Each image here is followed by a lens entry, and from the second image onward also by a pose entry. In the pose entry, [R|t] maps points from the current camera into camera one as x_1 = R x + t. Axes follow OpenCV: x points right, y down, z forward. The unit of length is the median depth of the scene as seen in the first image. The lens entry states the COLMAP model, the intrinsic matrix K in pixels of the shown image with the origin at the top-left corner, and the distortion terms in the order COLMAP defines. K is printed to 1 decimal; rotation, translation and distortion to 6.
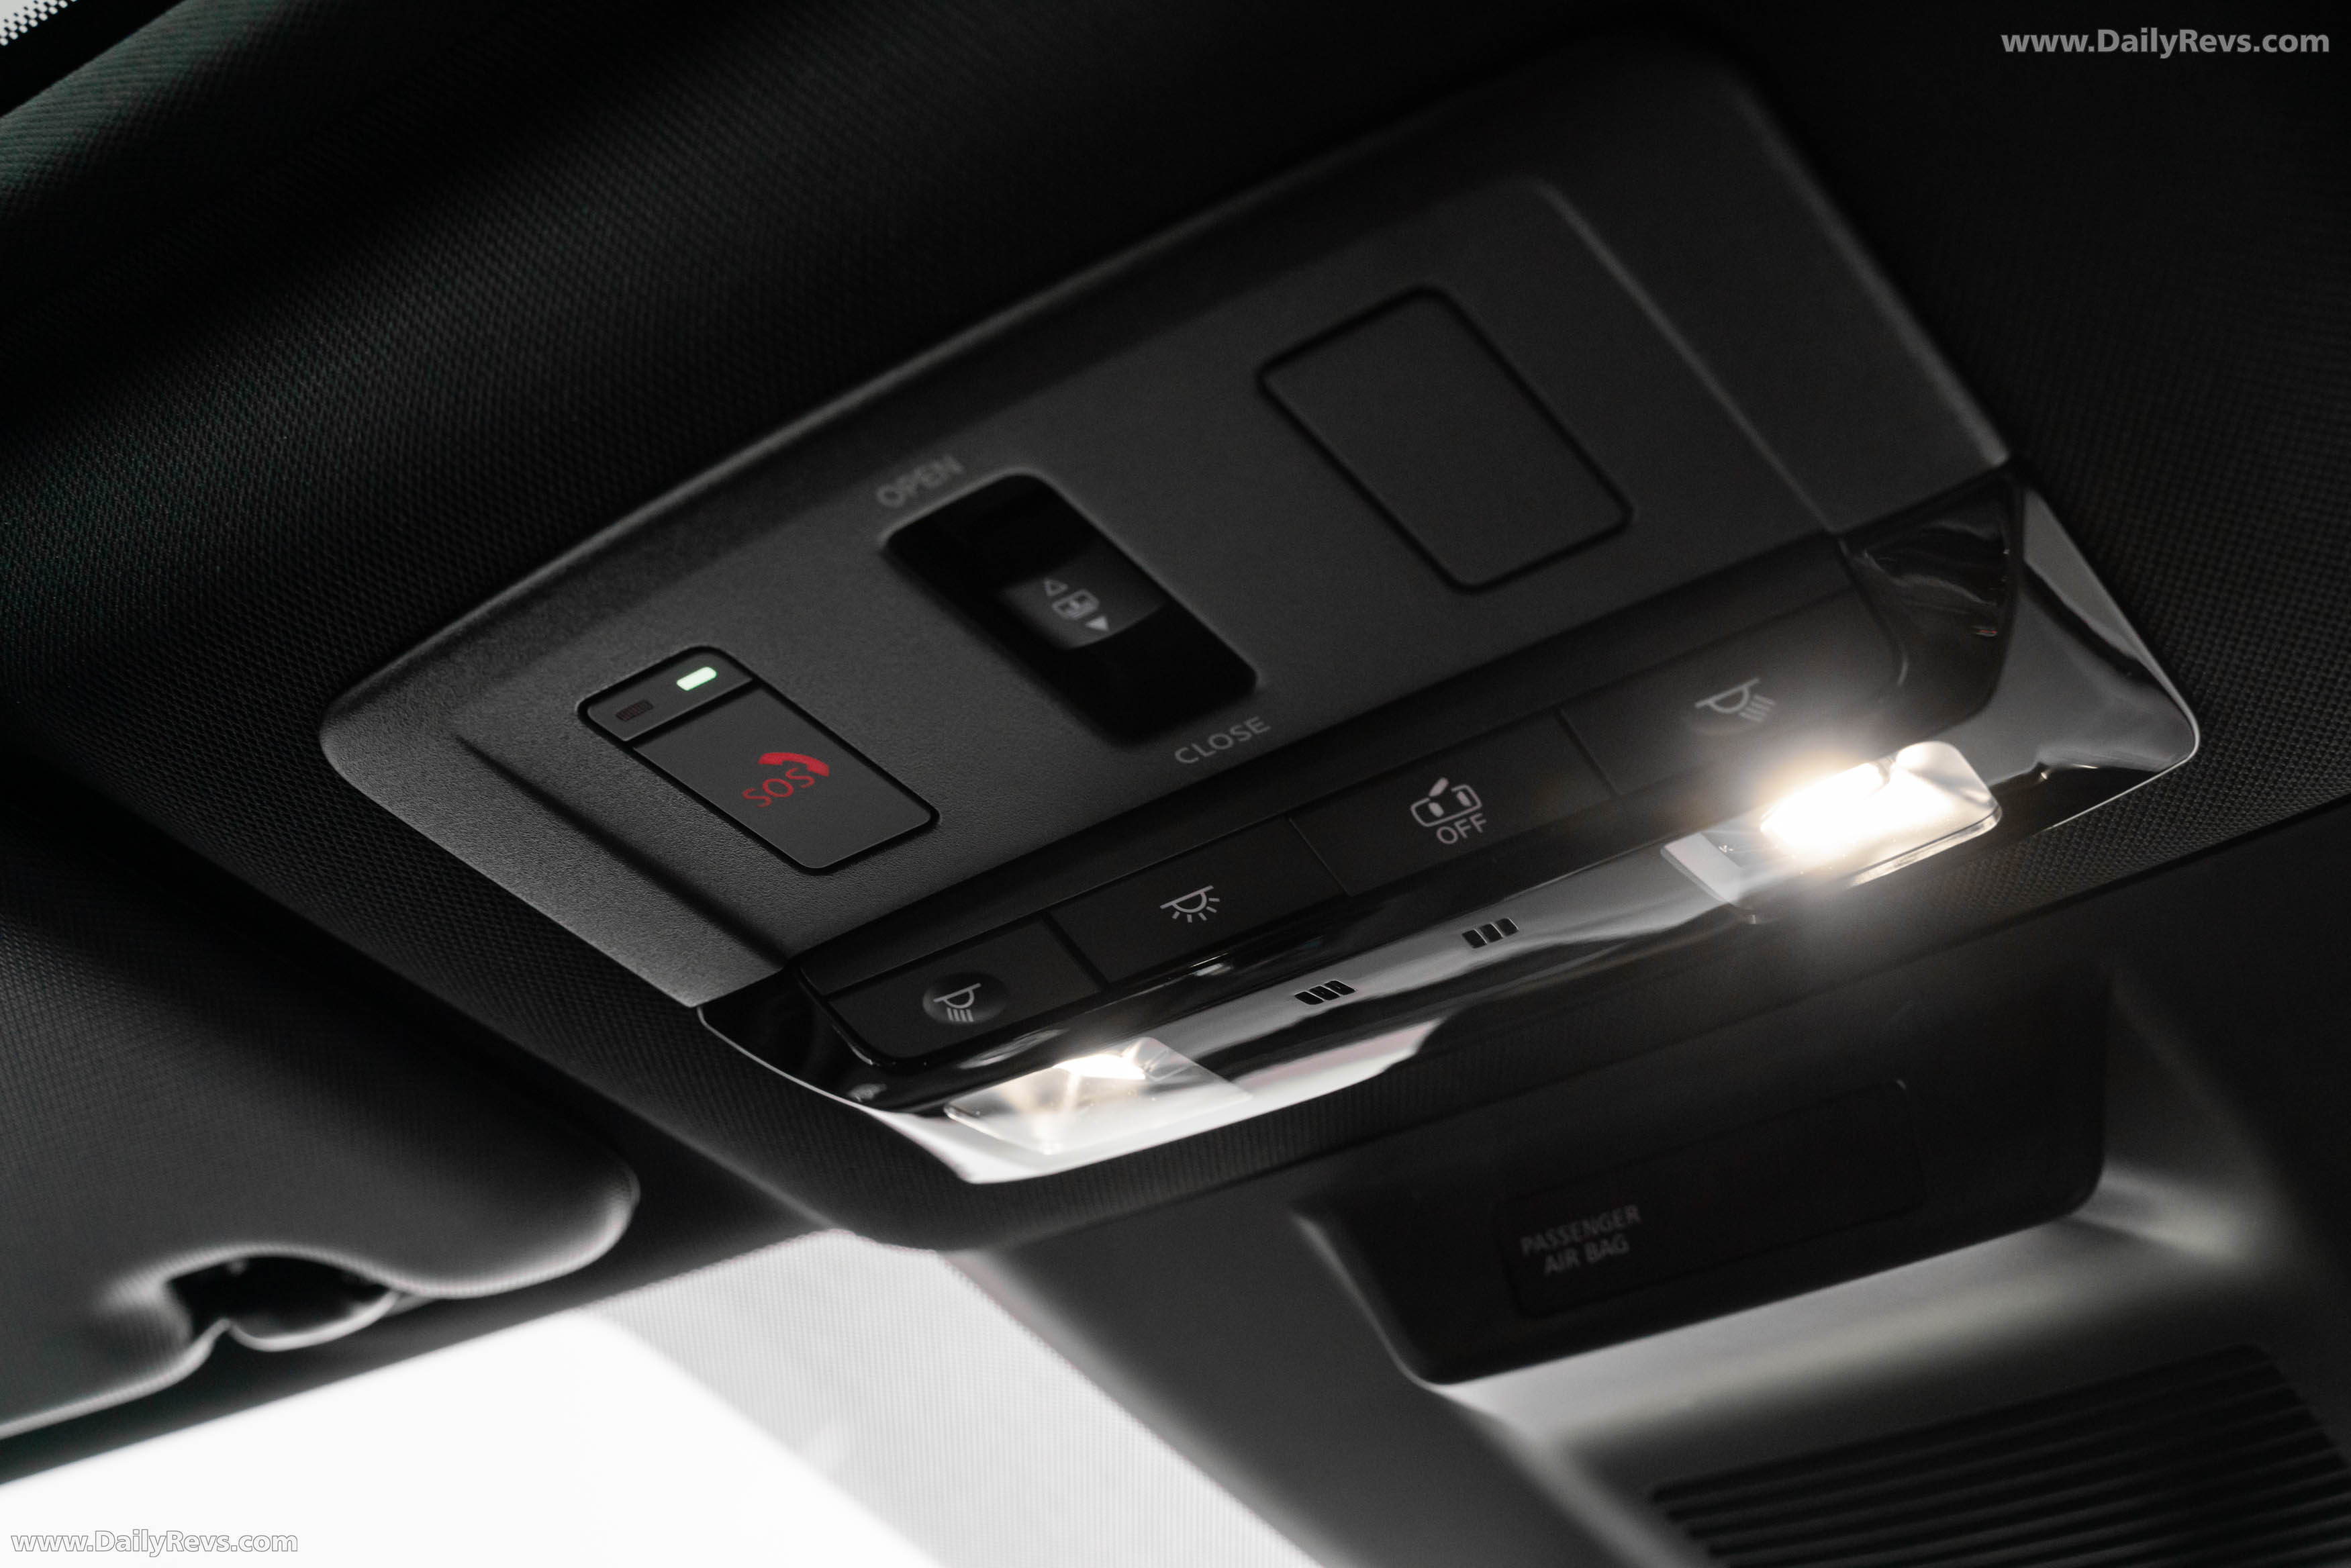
lens RADIAL K [[2707.4, 0, 1175.5], [0, 2707.4, 784.0], [0, 0, 1]] dist [0.024202, 0.037987]
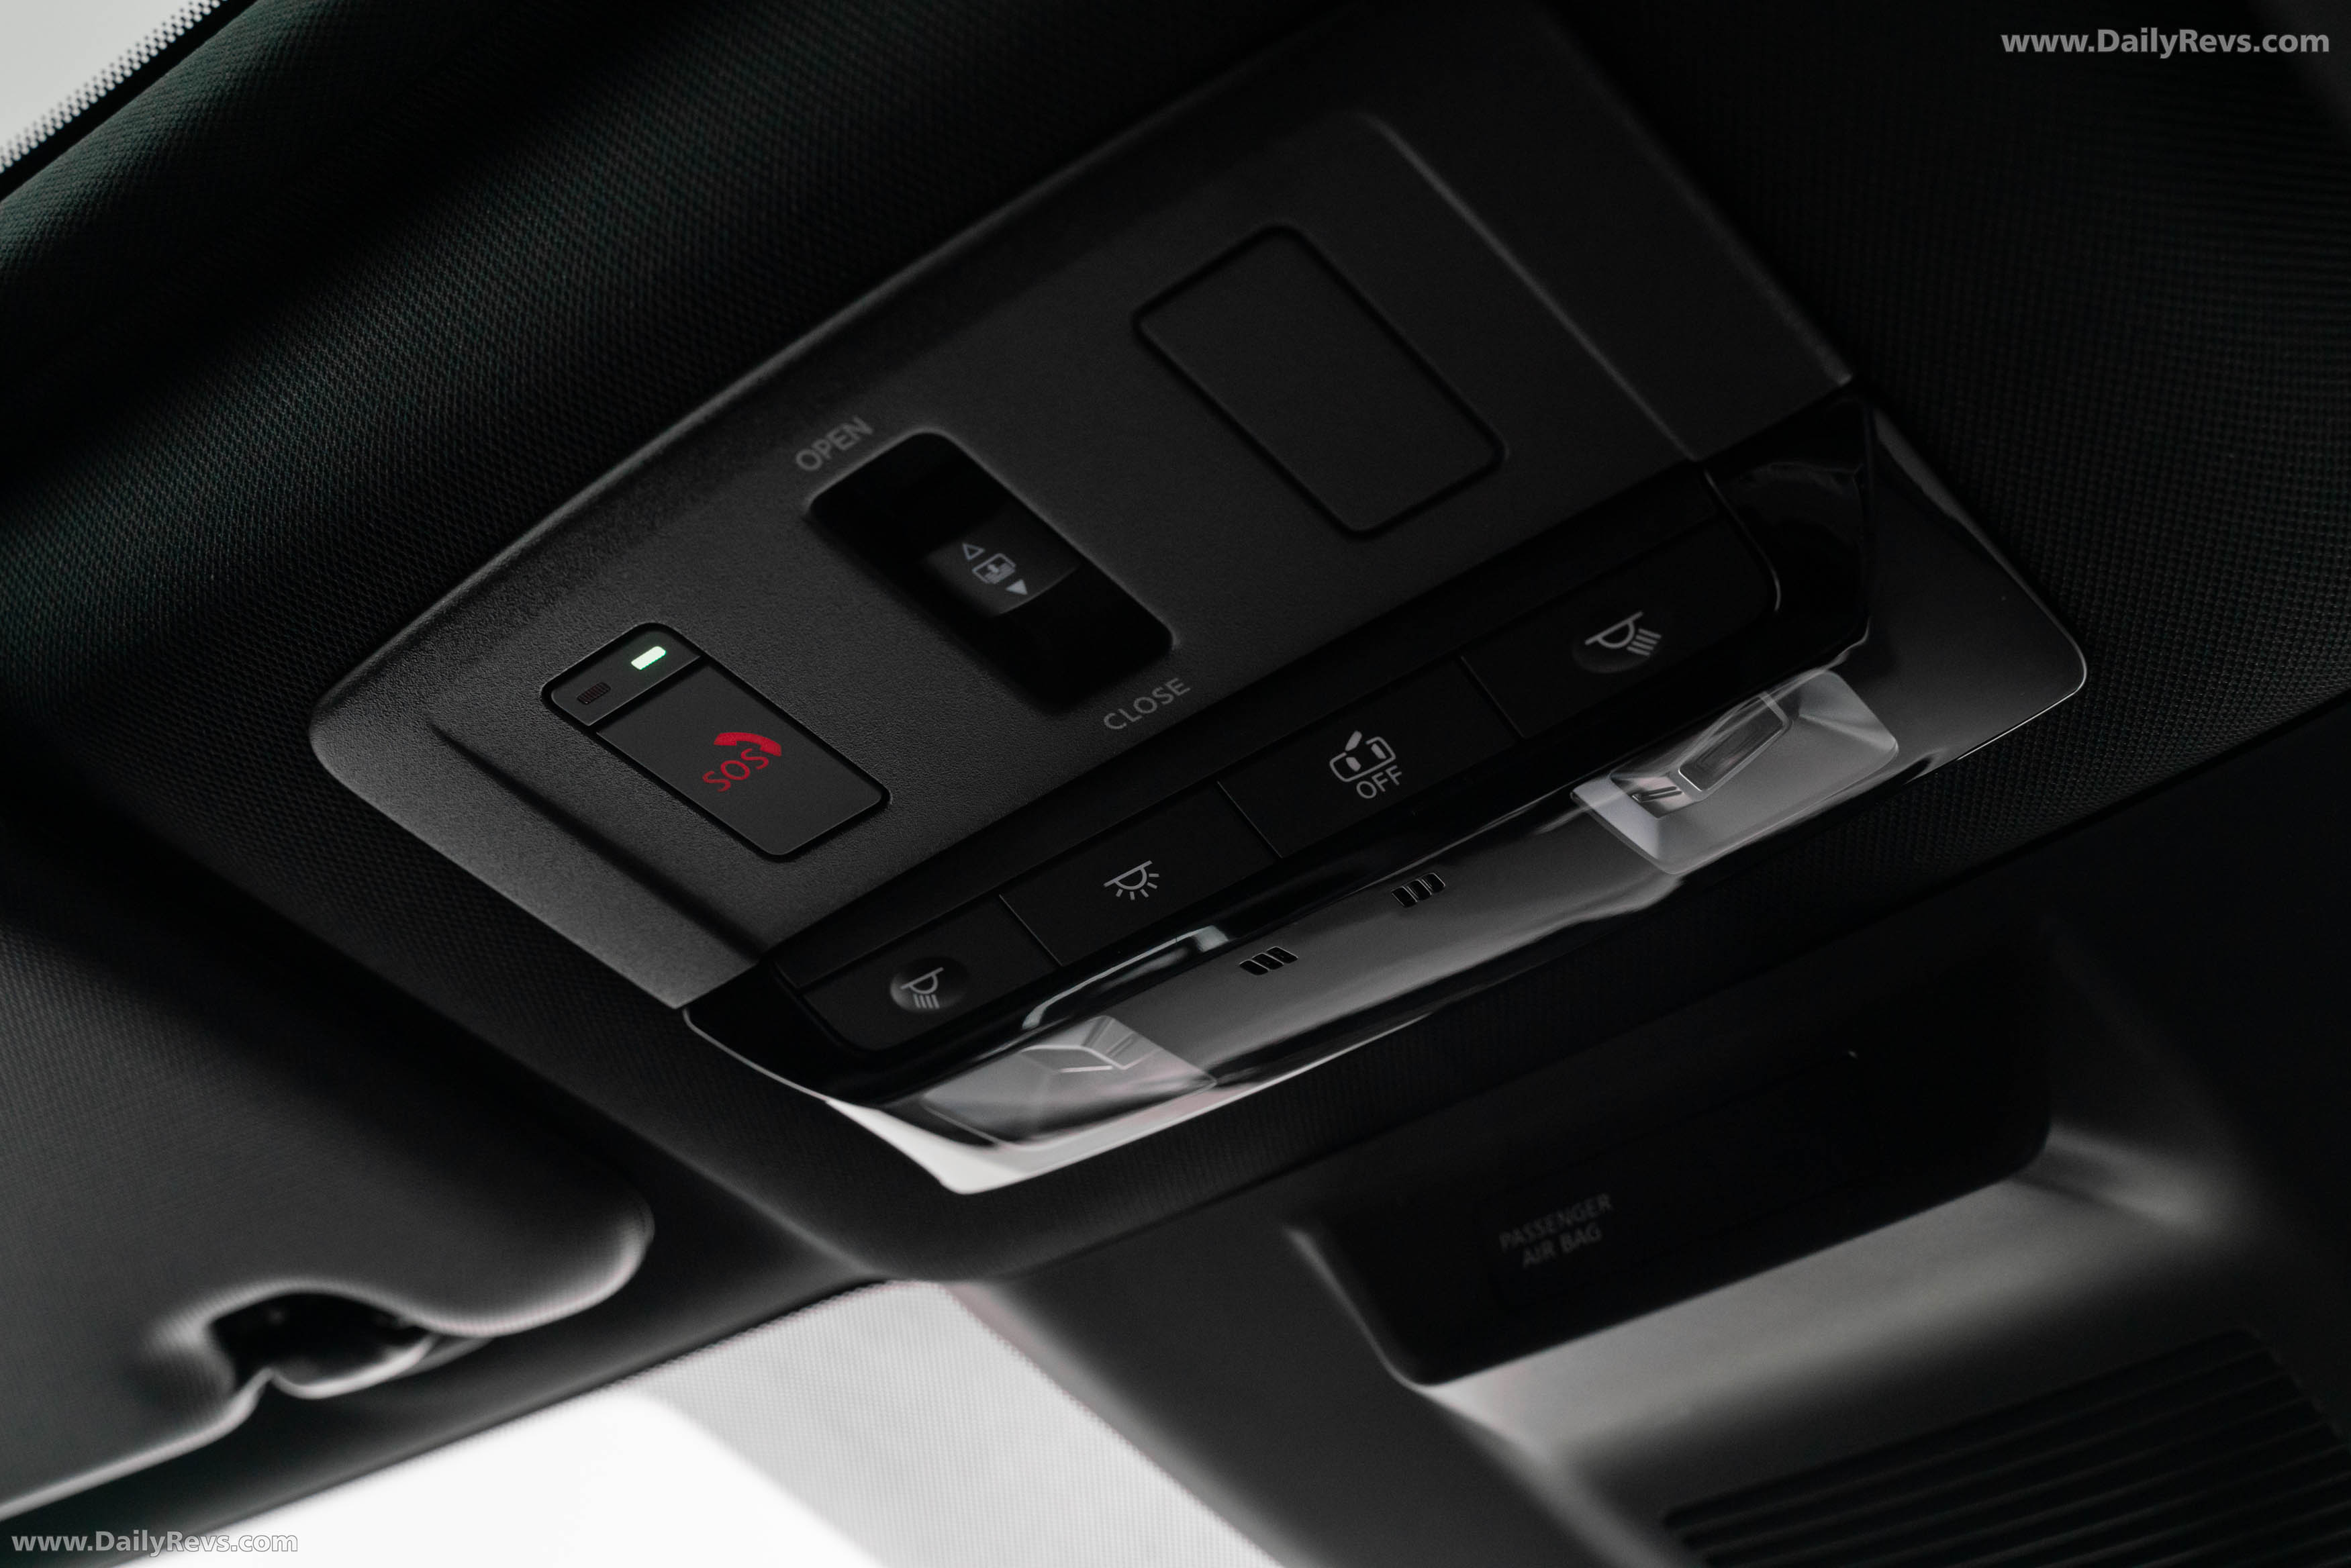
lens RADIAL K [[2707.4, 0, 1175.5], [0, 2707.4, 784.0], [0, 0, 1]] dist [0.024202, 0.037987]
pose [[0.998028, -0.034163, -0.052662, 0.082940], [0.029452, 0.995704, -0.087782, 0.107736], [0.055434, 0.086058, 0.994747, -0.045394]]
